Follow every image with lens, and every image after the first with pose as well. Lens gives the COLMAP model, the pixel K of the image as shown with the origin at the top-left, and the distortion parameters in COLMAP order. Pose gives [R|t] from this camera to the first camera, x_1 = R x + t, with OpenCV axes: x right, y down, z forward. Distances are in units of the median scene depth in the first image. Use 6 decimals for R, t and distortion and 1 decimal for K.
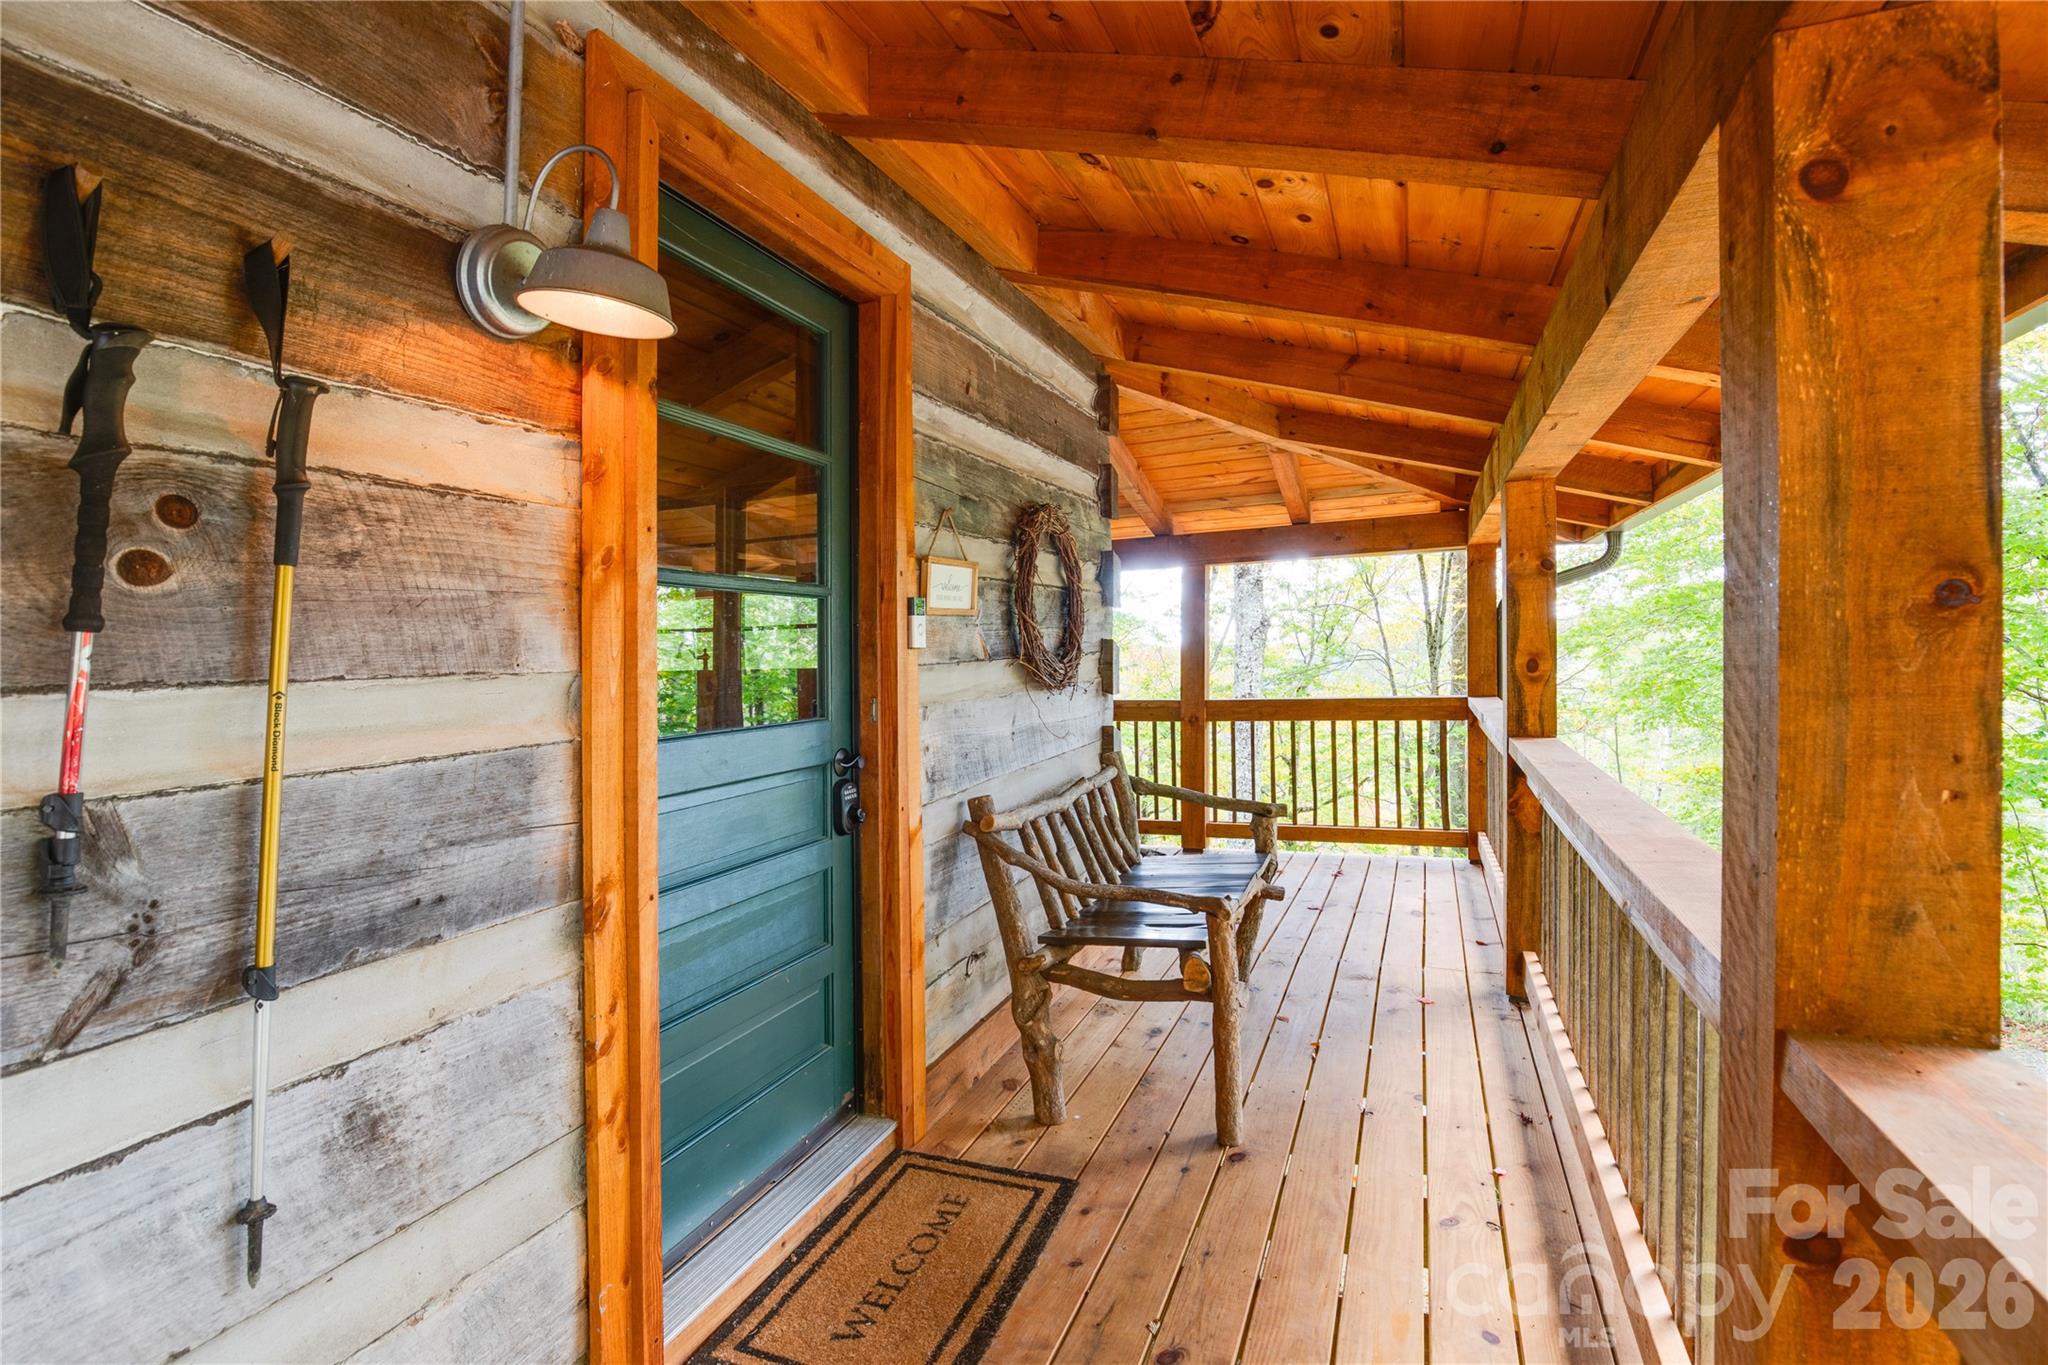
lens RADIAL K [[972.1, 0, 1025.0], [0, 972.1, 720.6], [0, 0, 1]] dist [-0.001683, -0.000212]
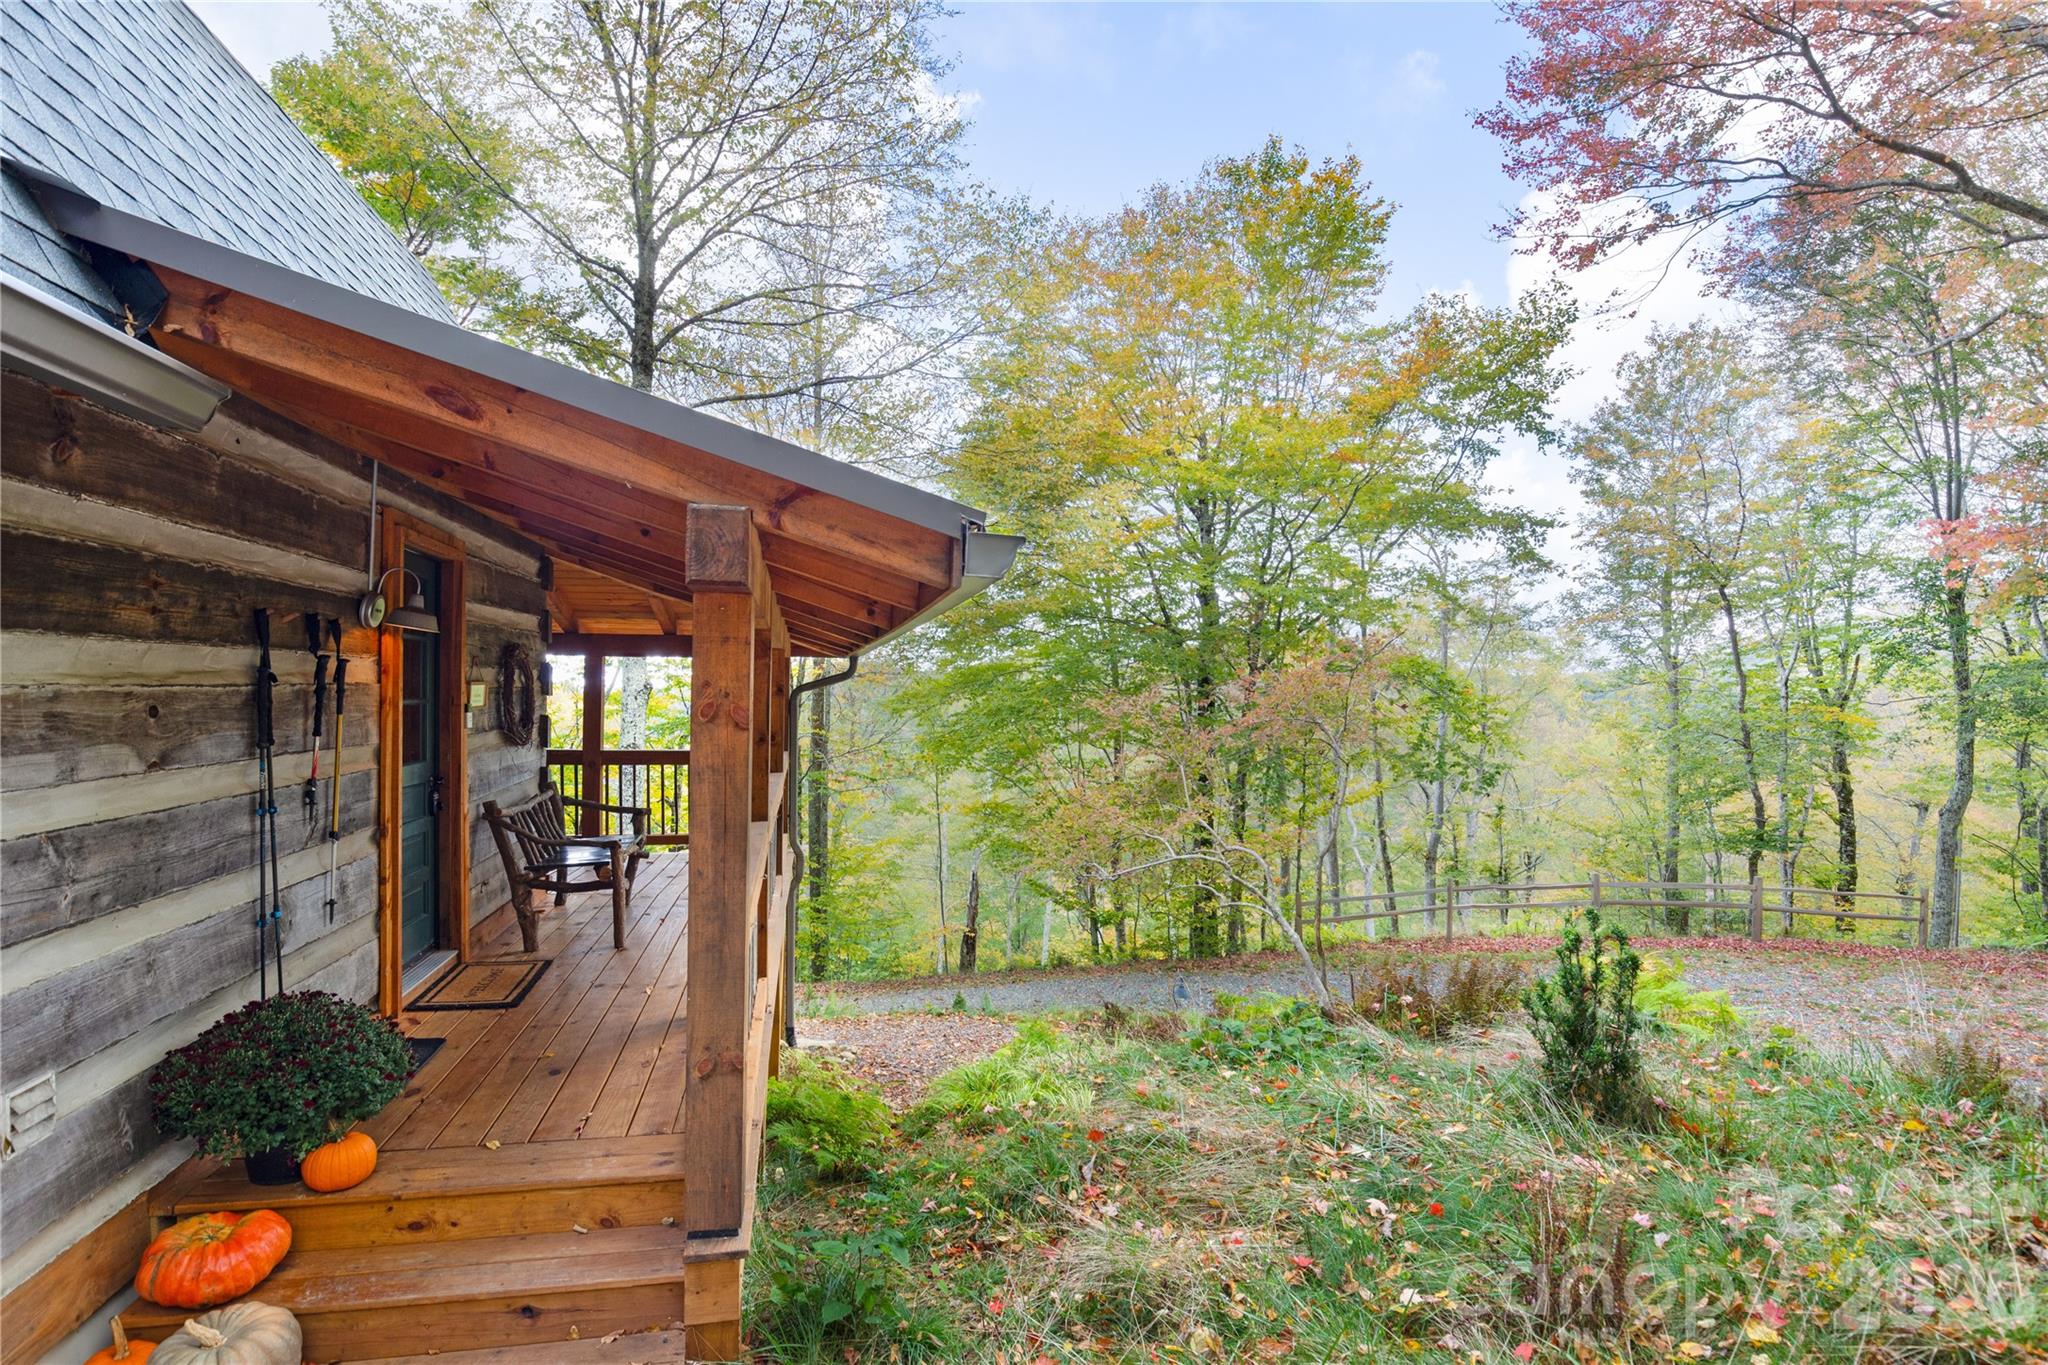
lens RADIAL K [[1033.8, 0, 1021.8], [0, 1033.8, 737.4], [0, 0, 1]] dist [-0.028283, -0.000629]
pose [[0.833228, 0.016125, 0.552695, -0.271178], [0.000014, 0.999574, -0.029185, 0.009177], [-0.552930, 0.024326, 0.832872, -1.208608]]
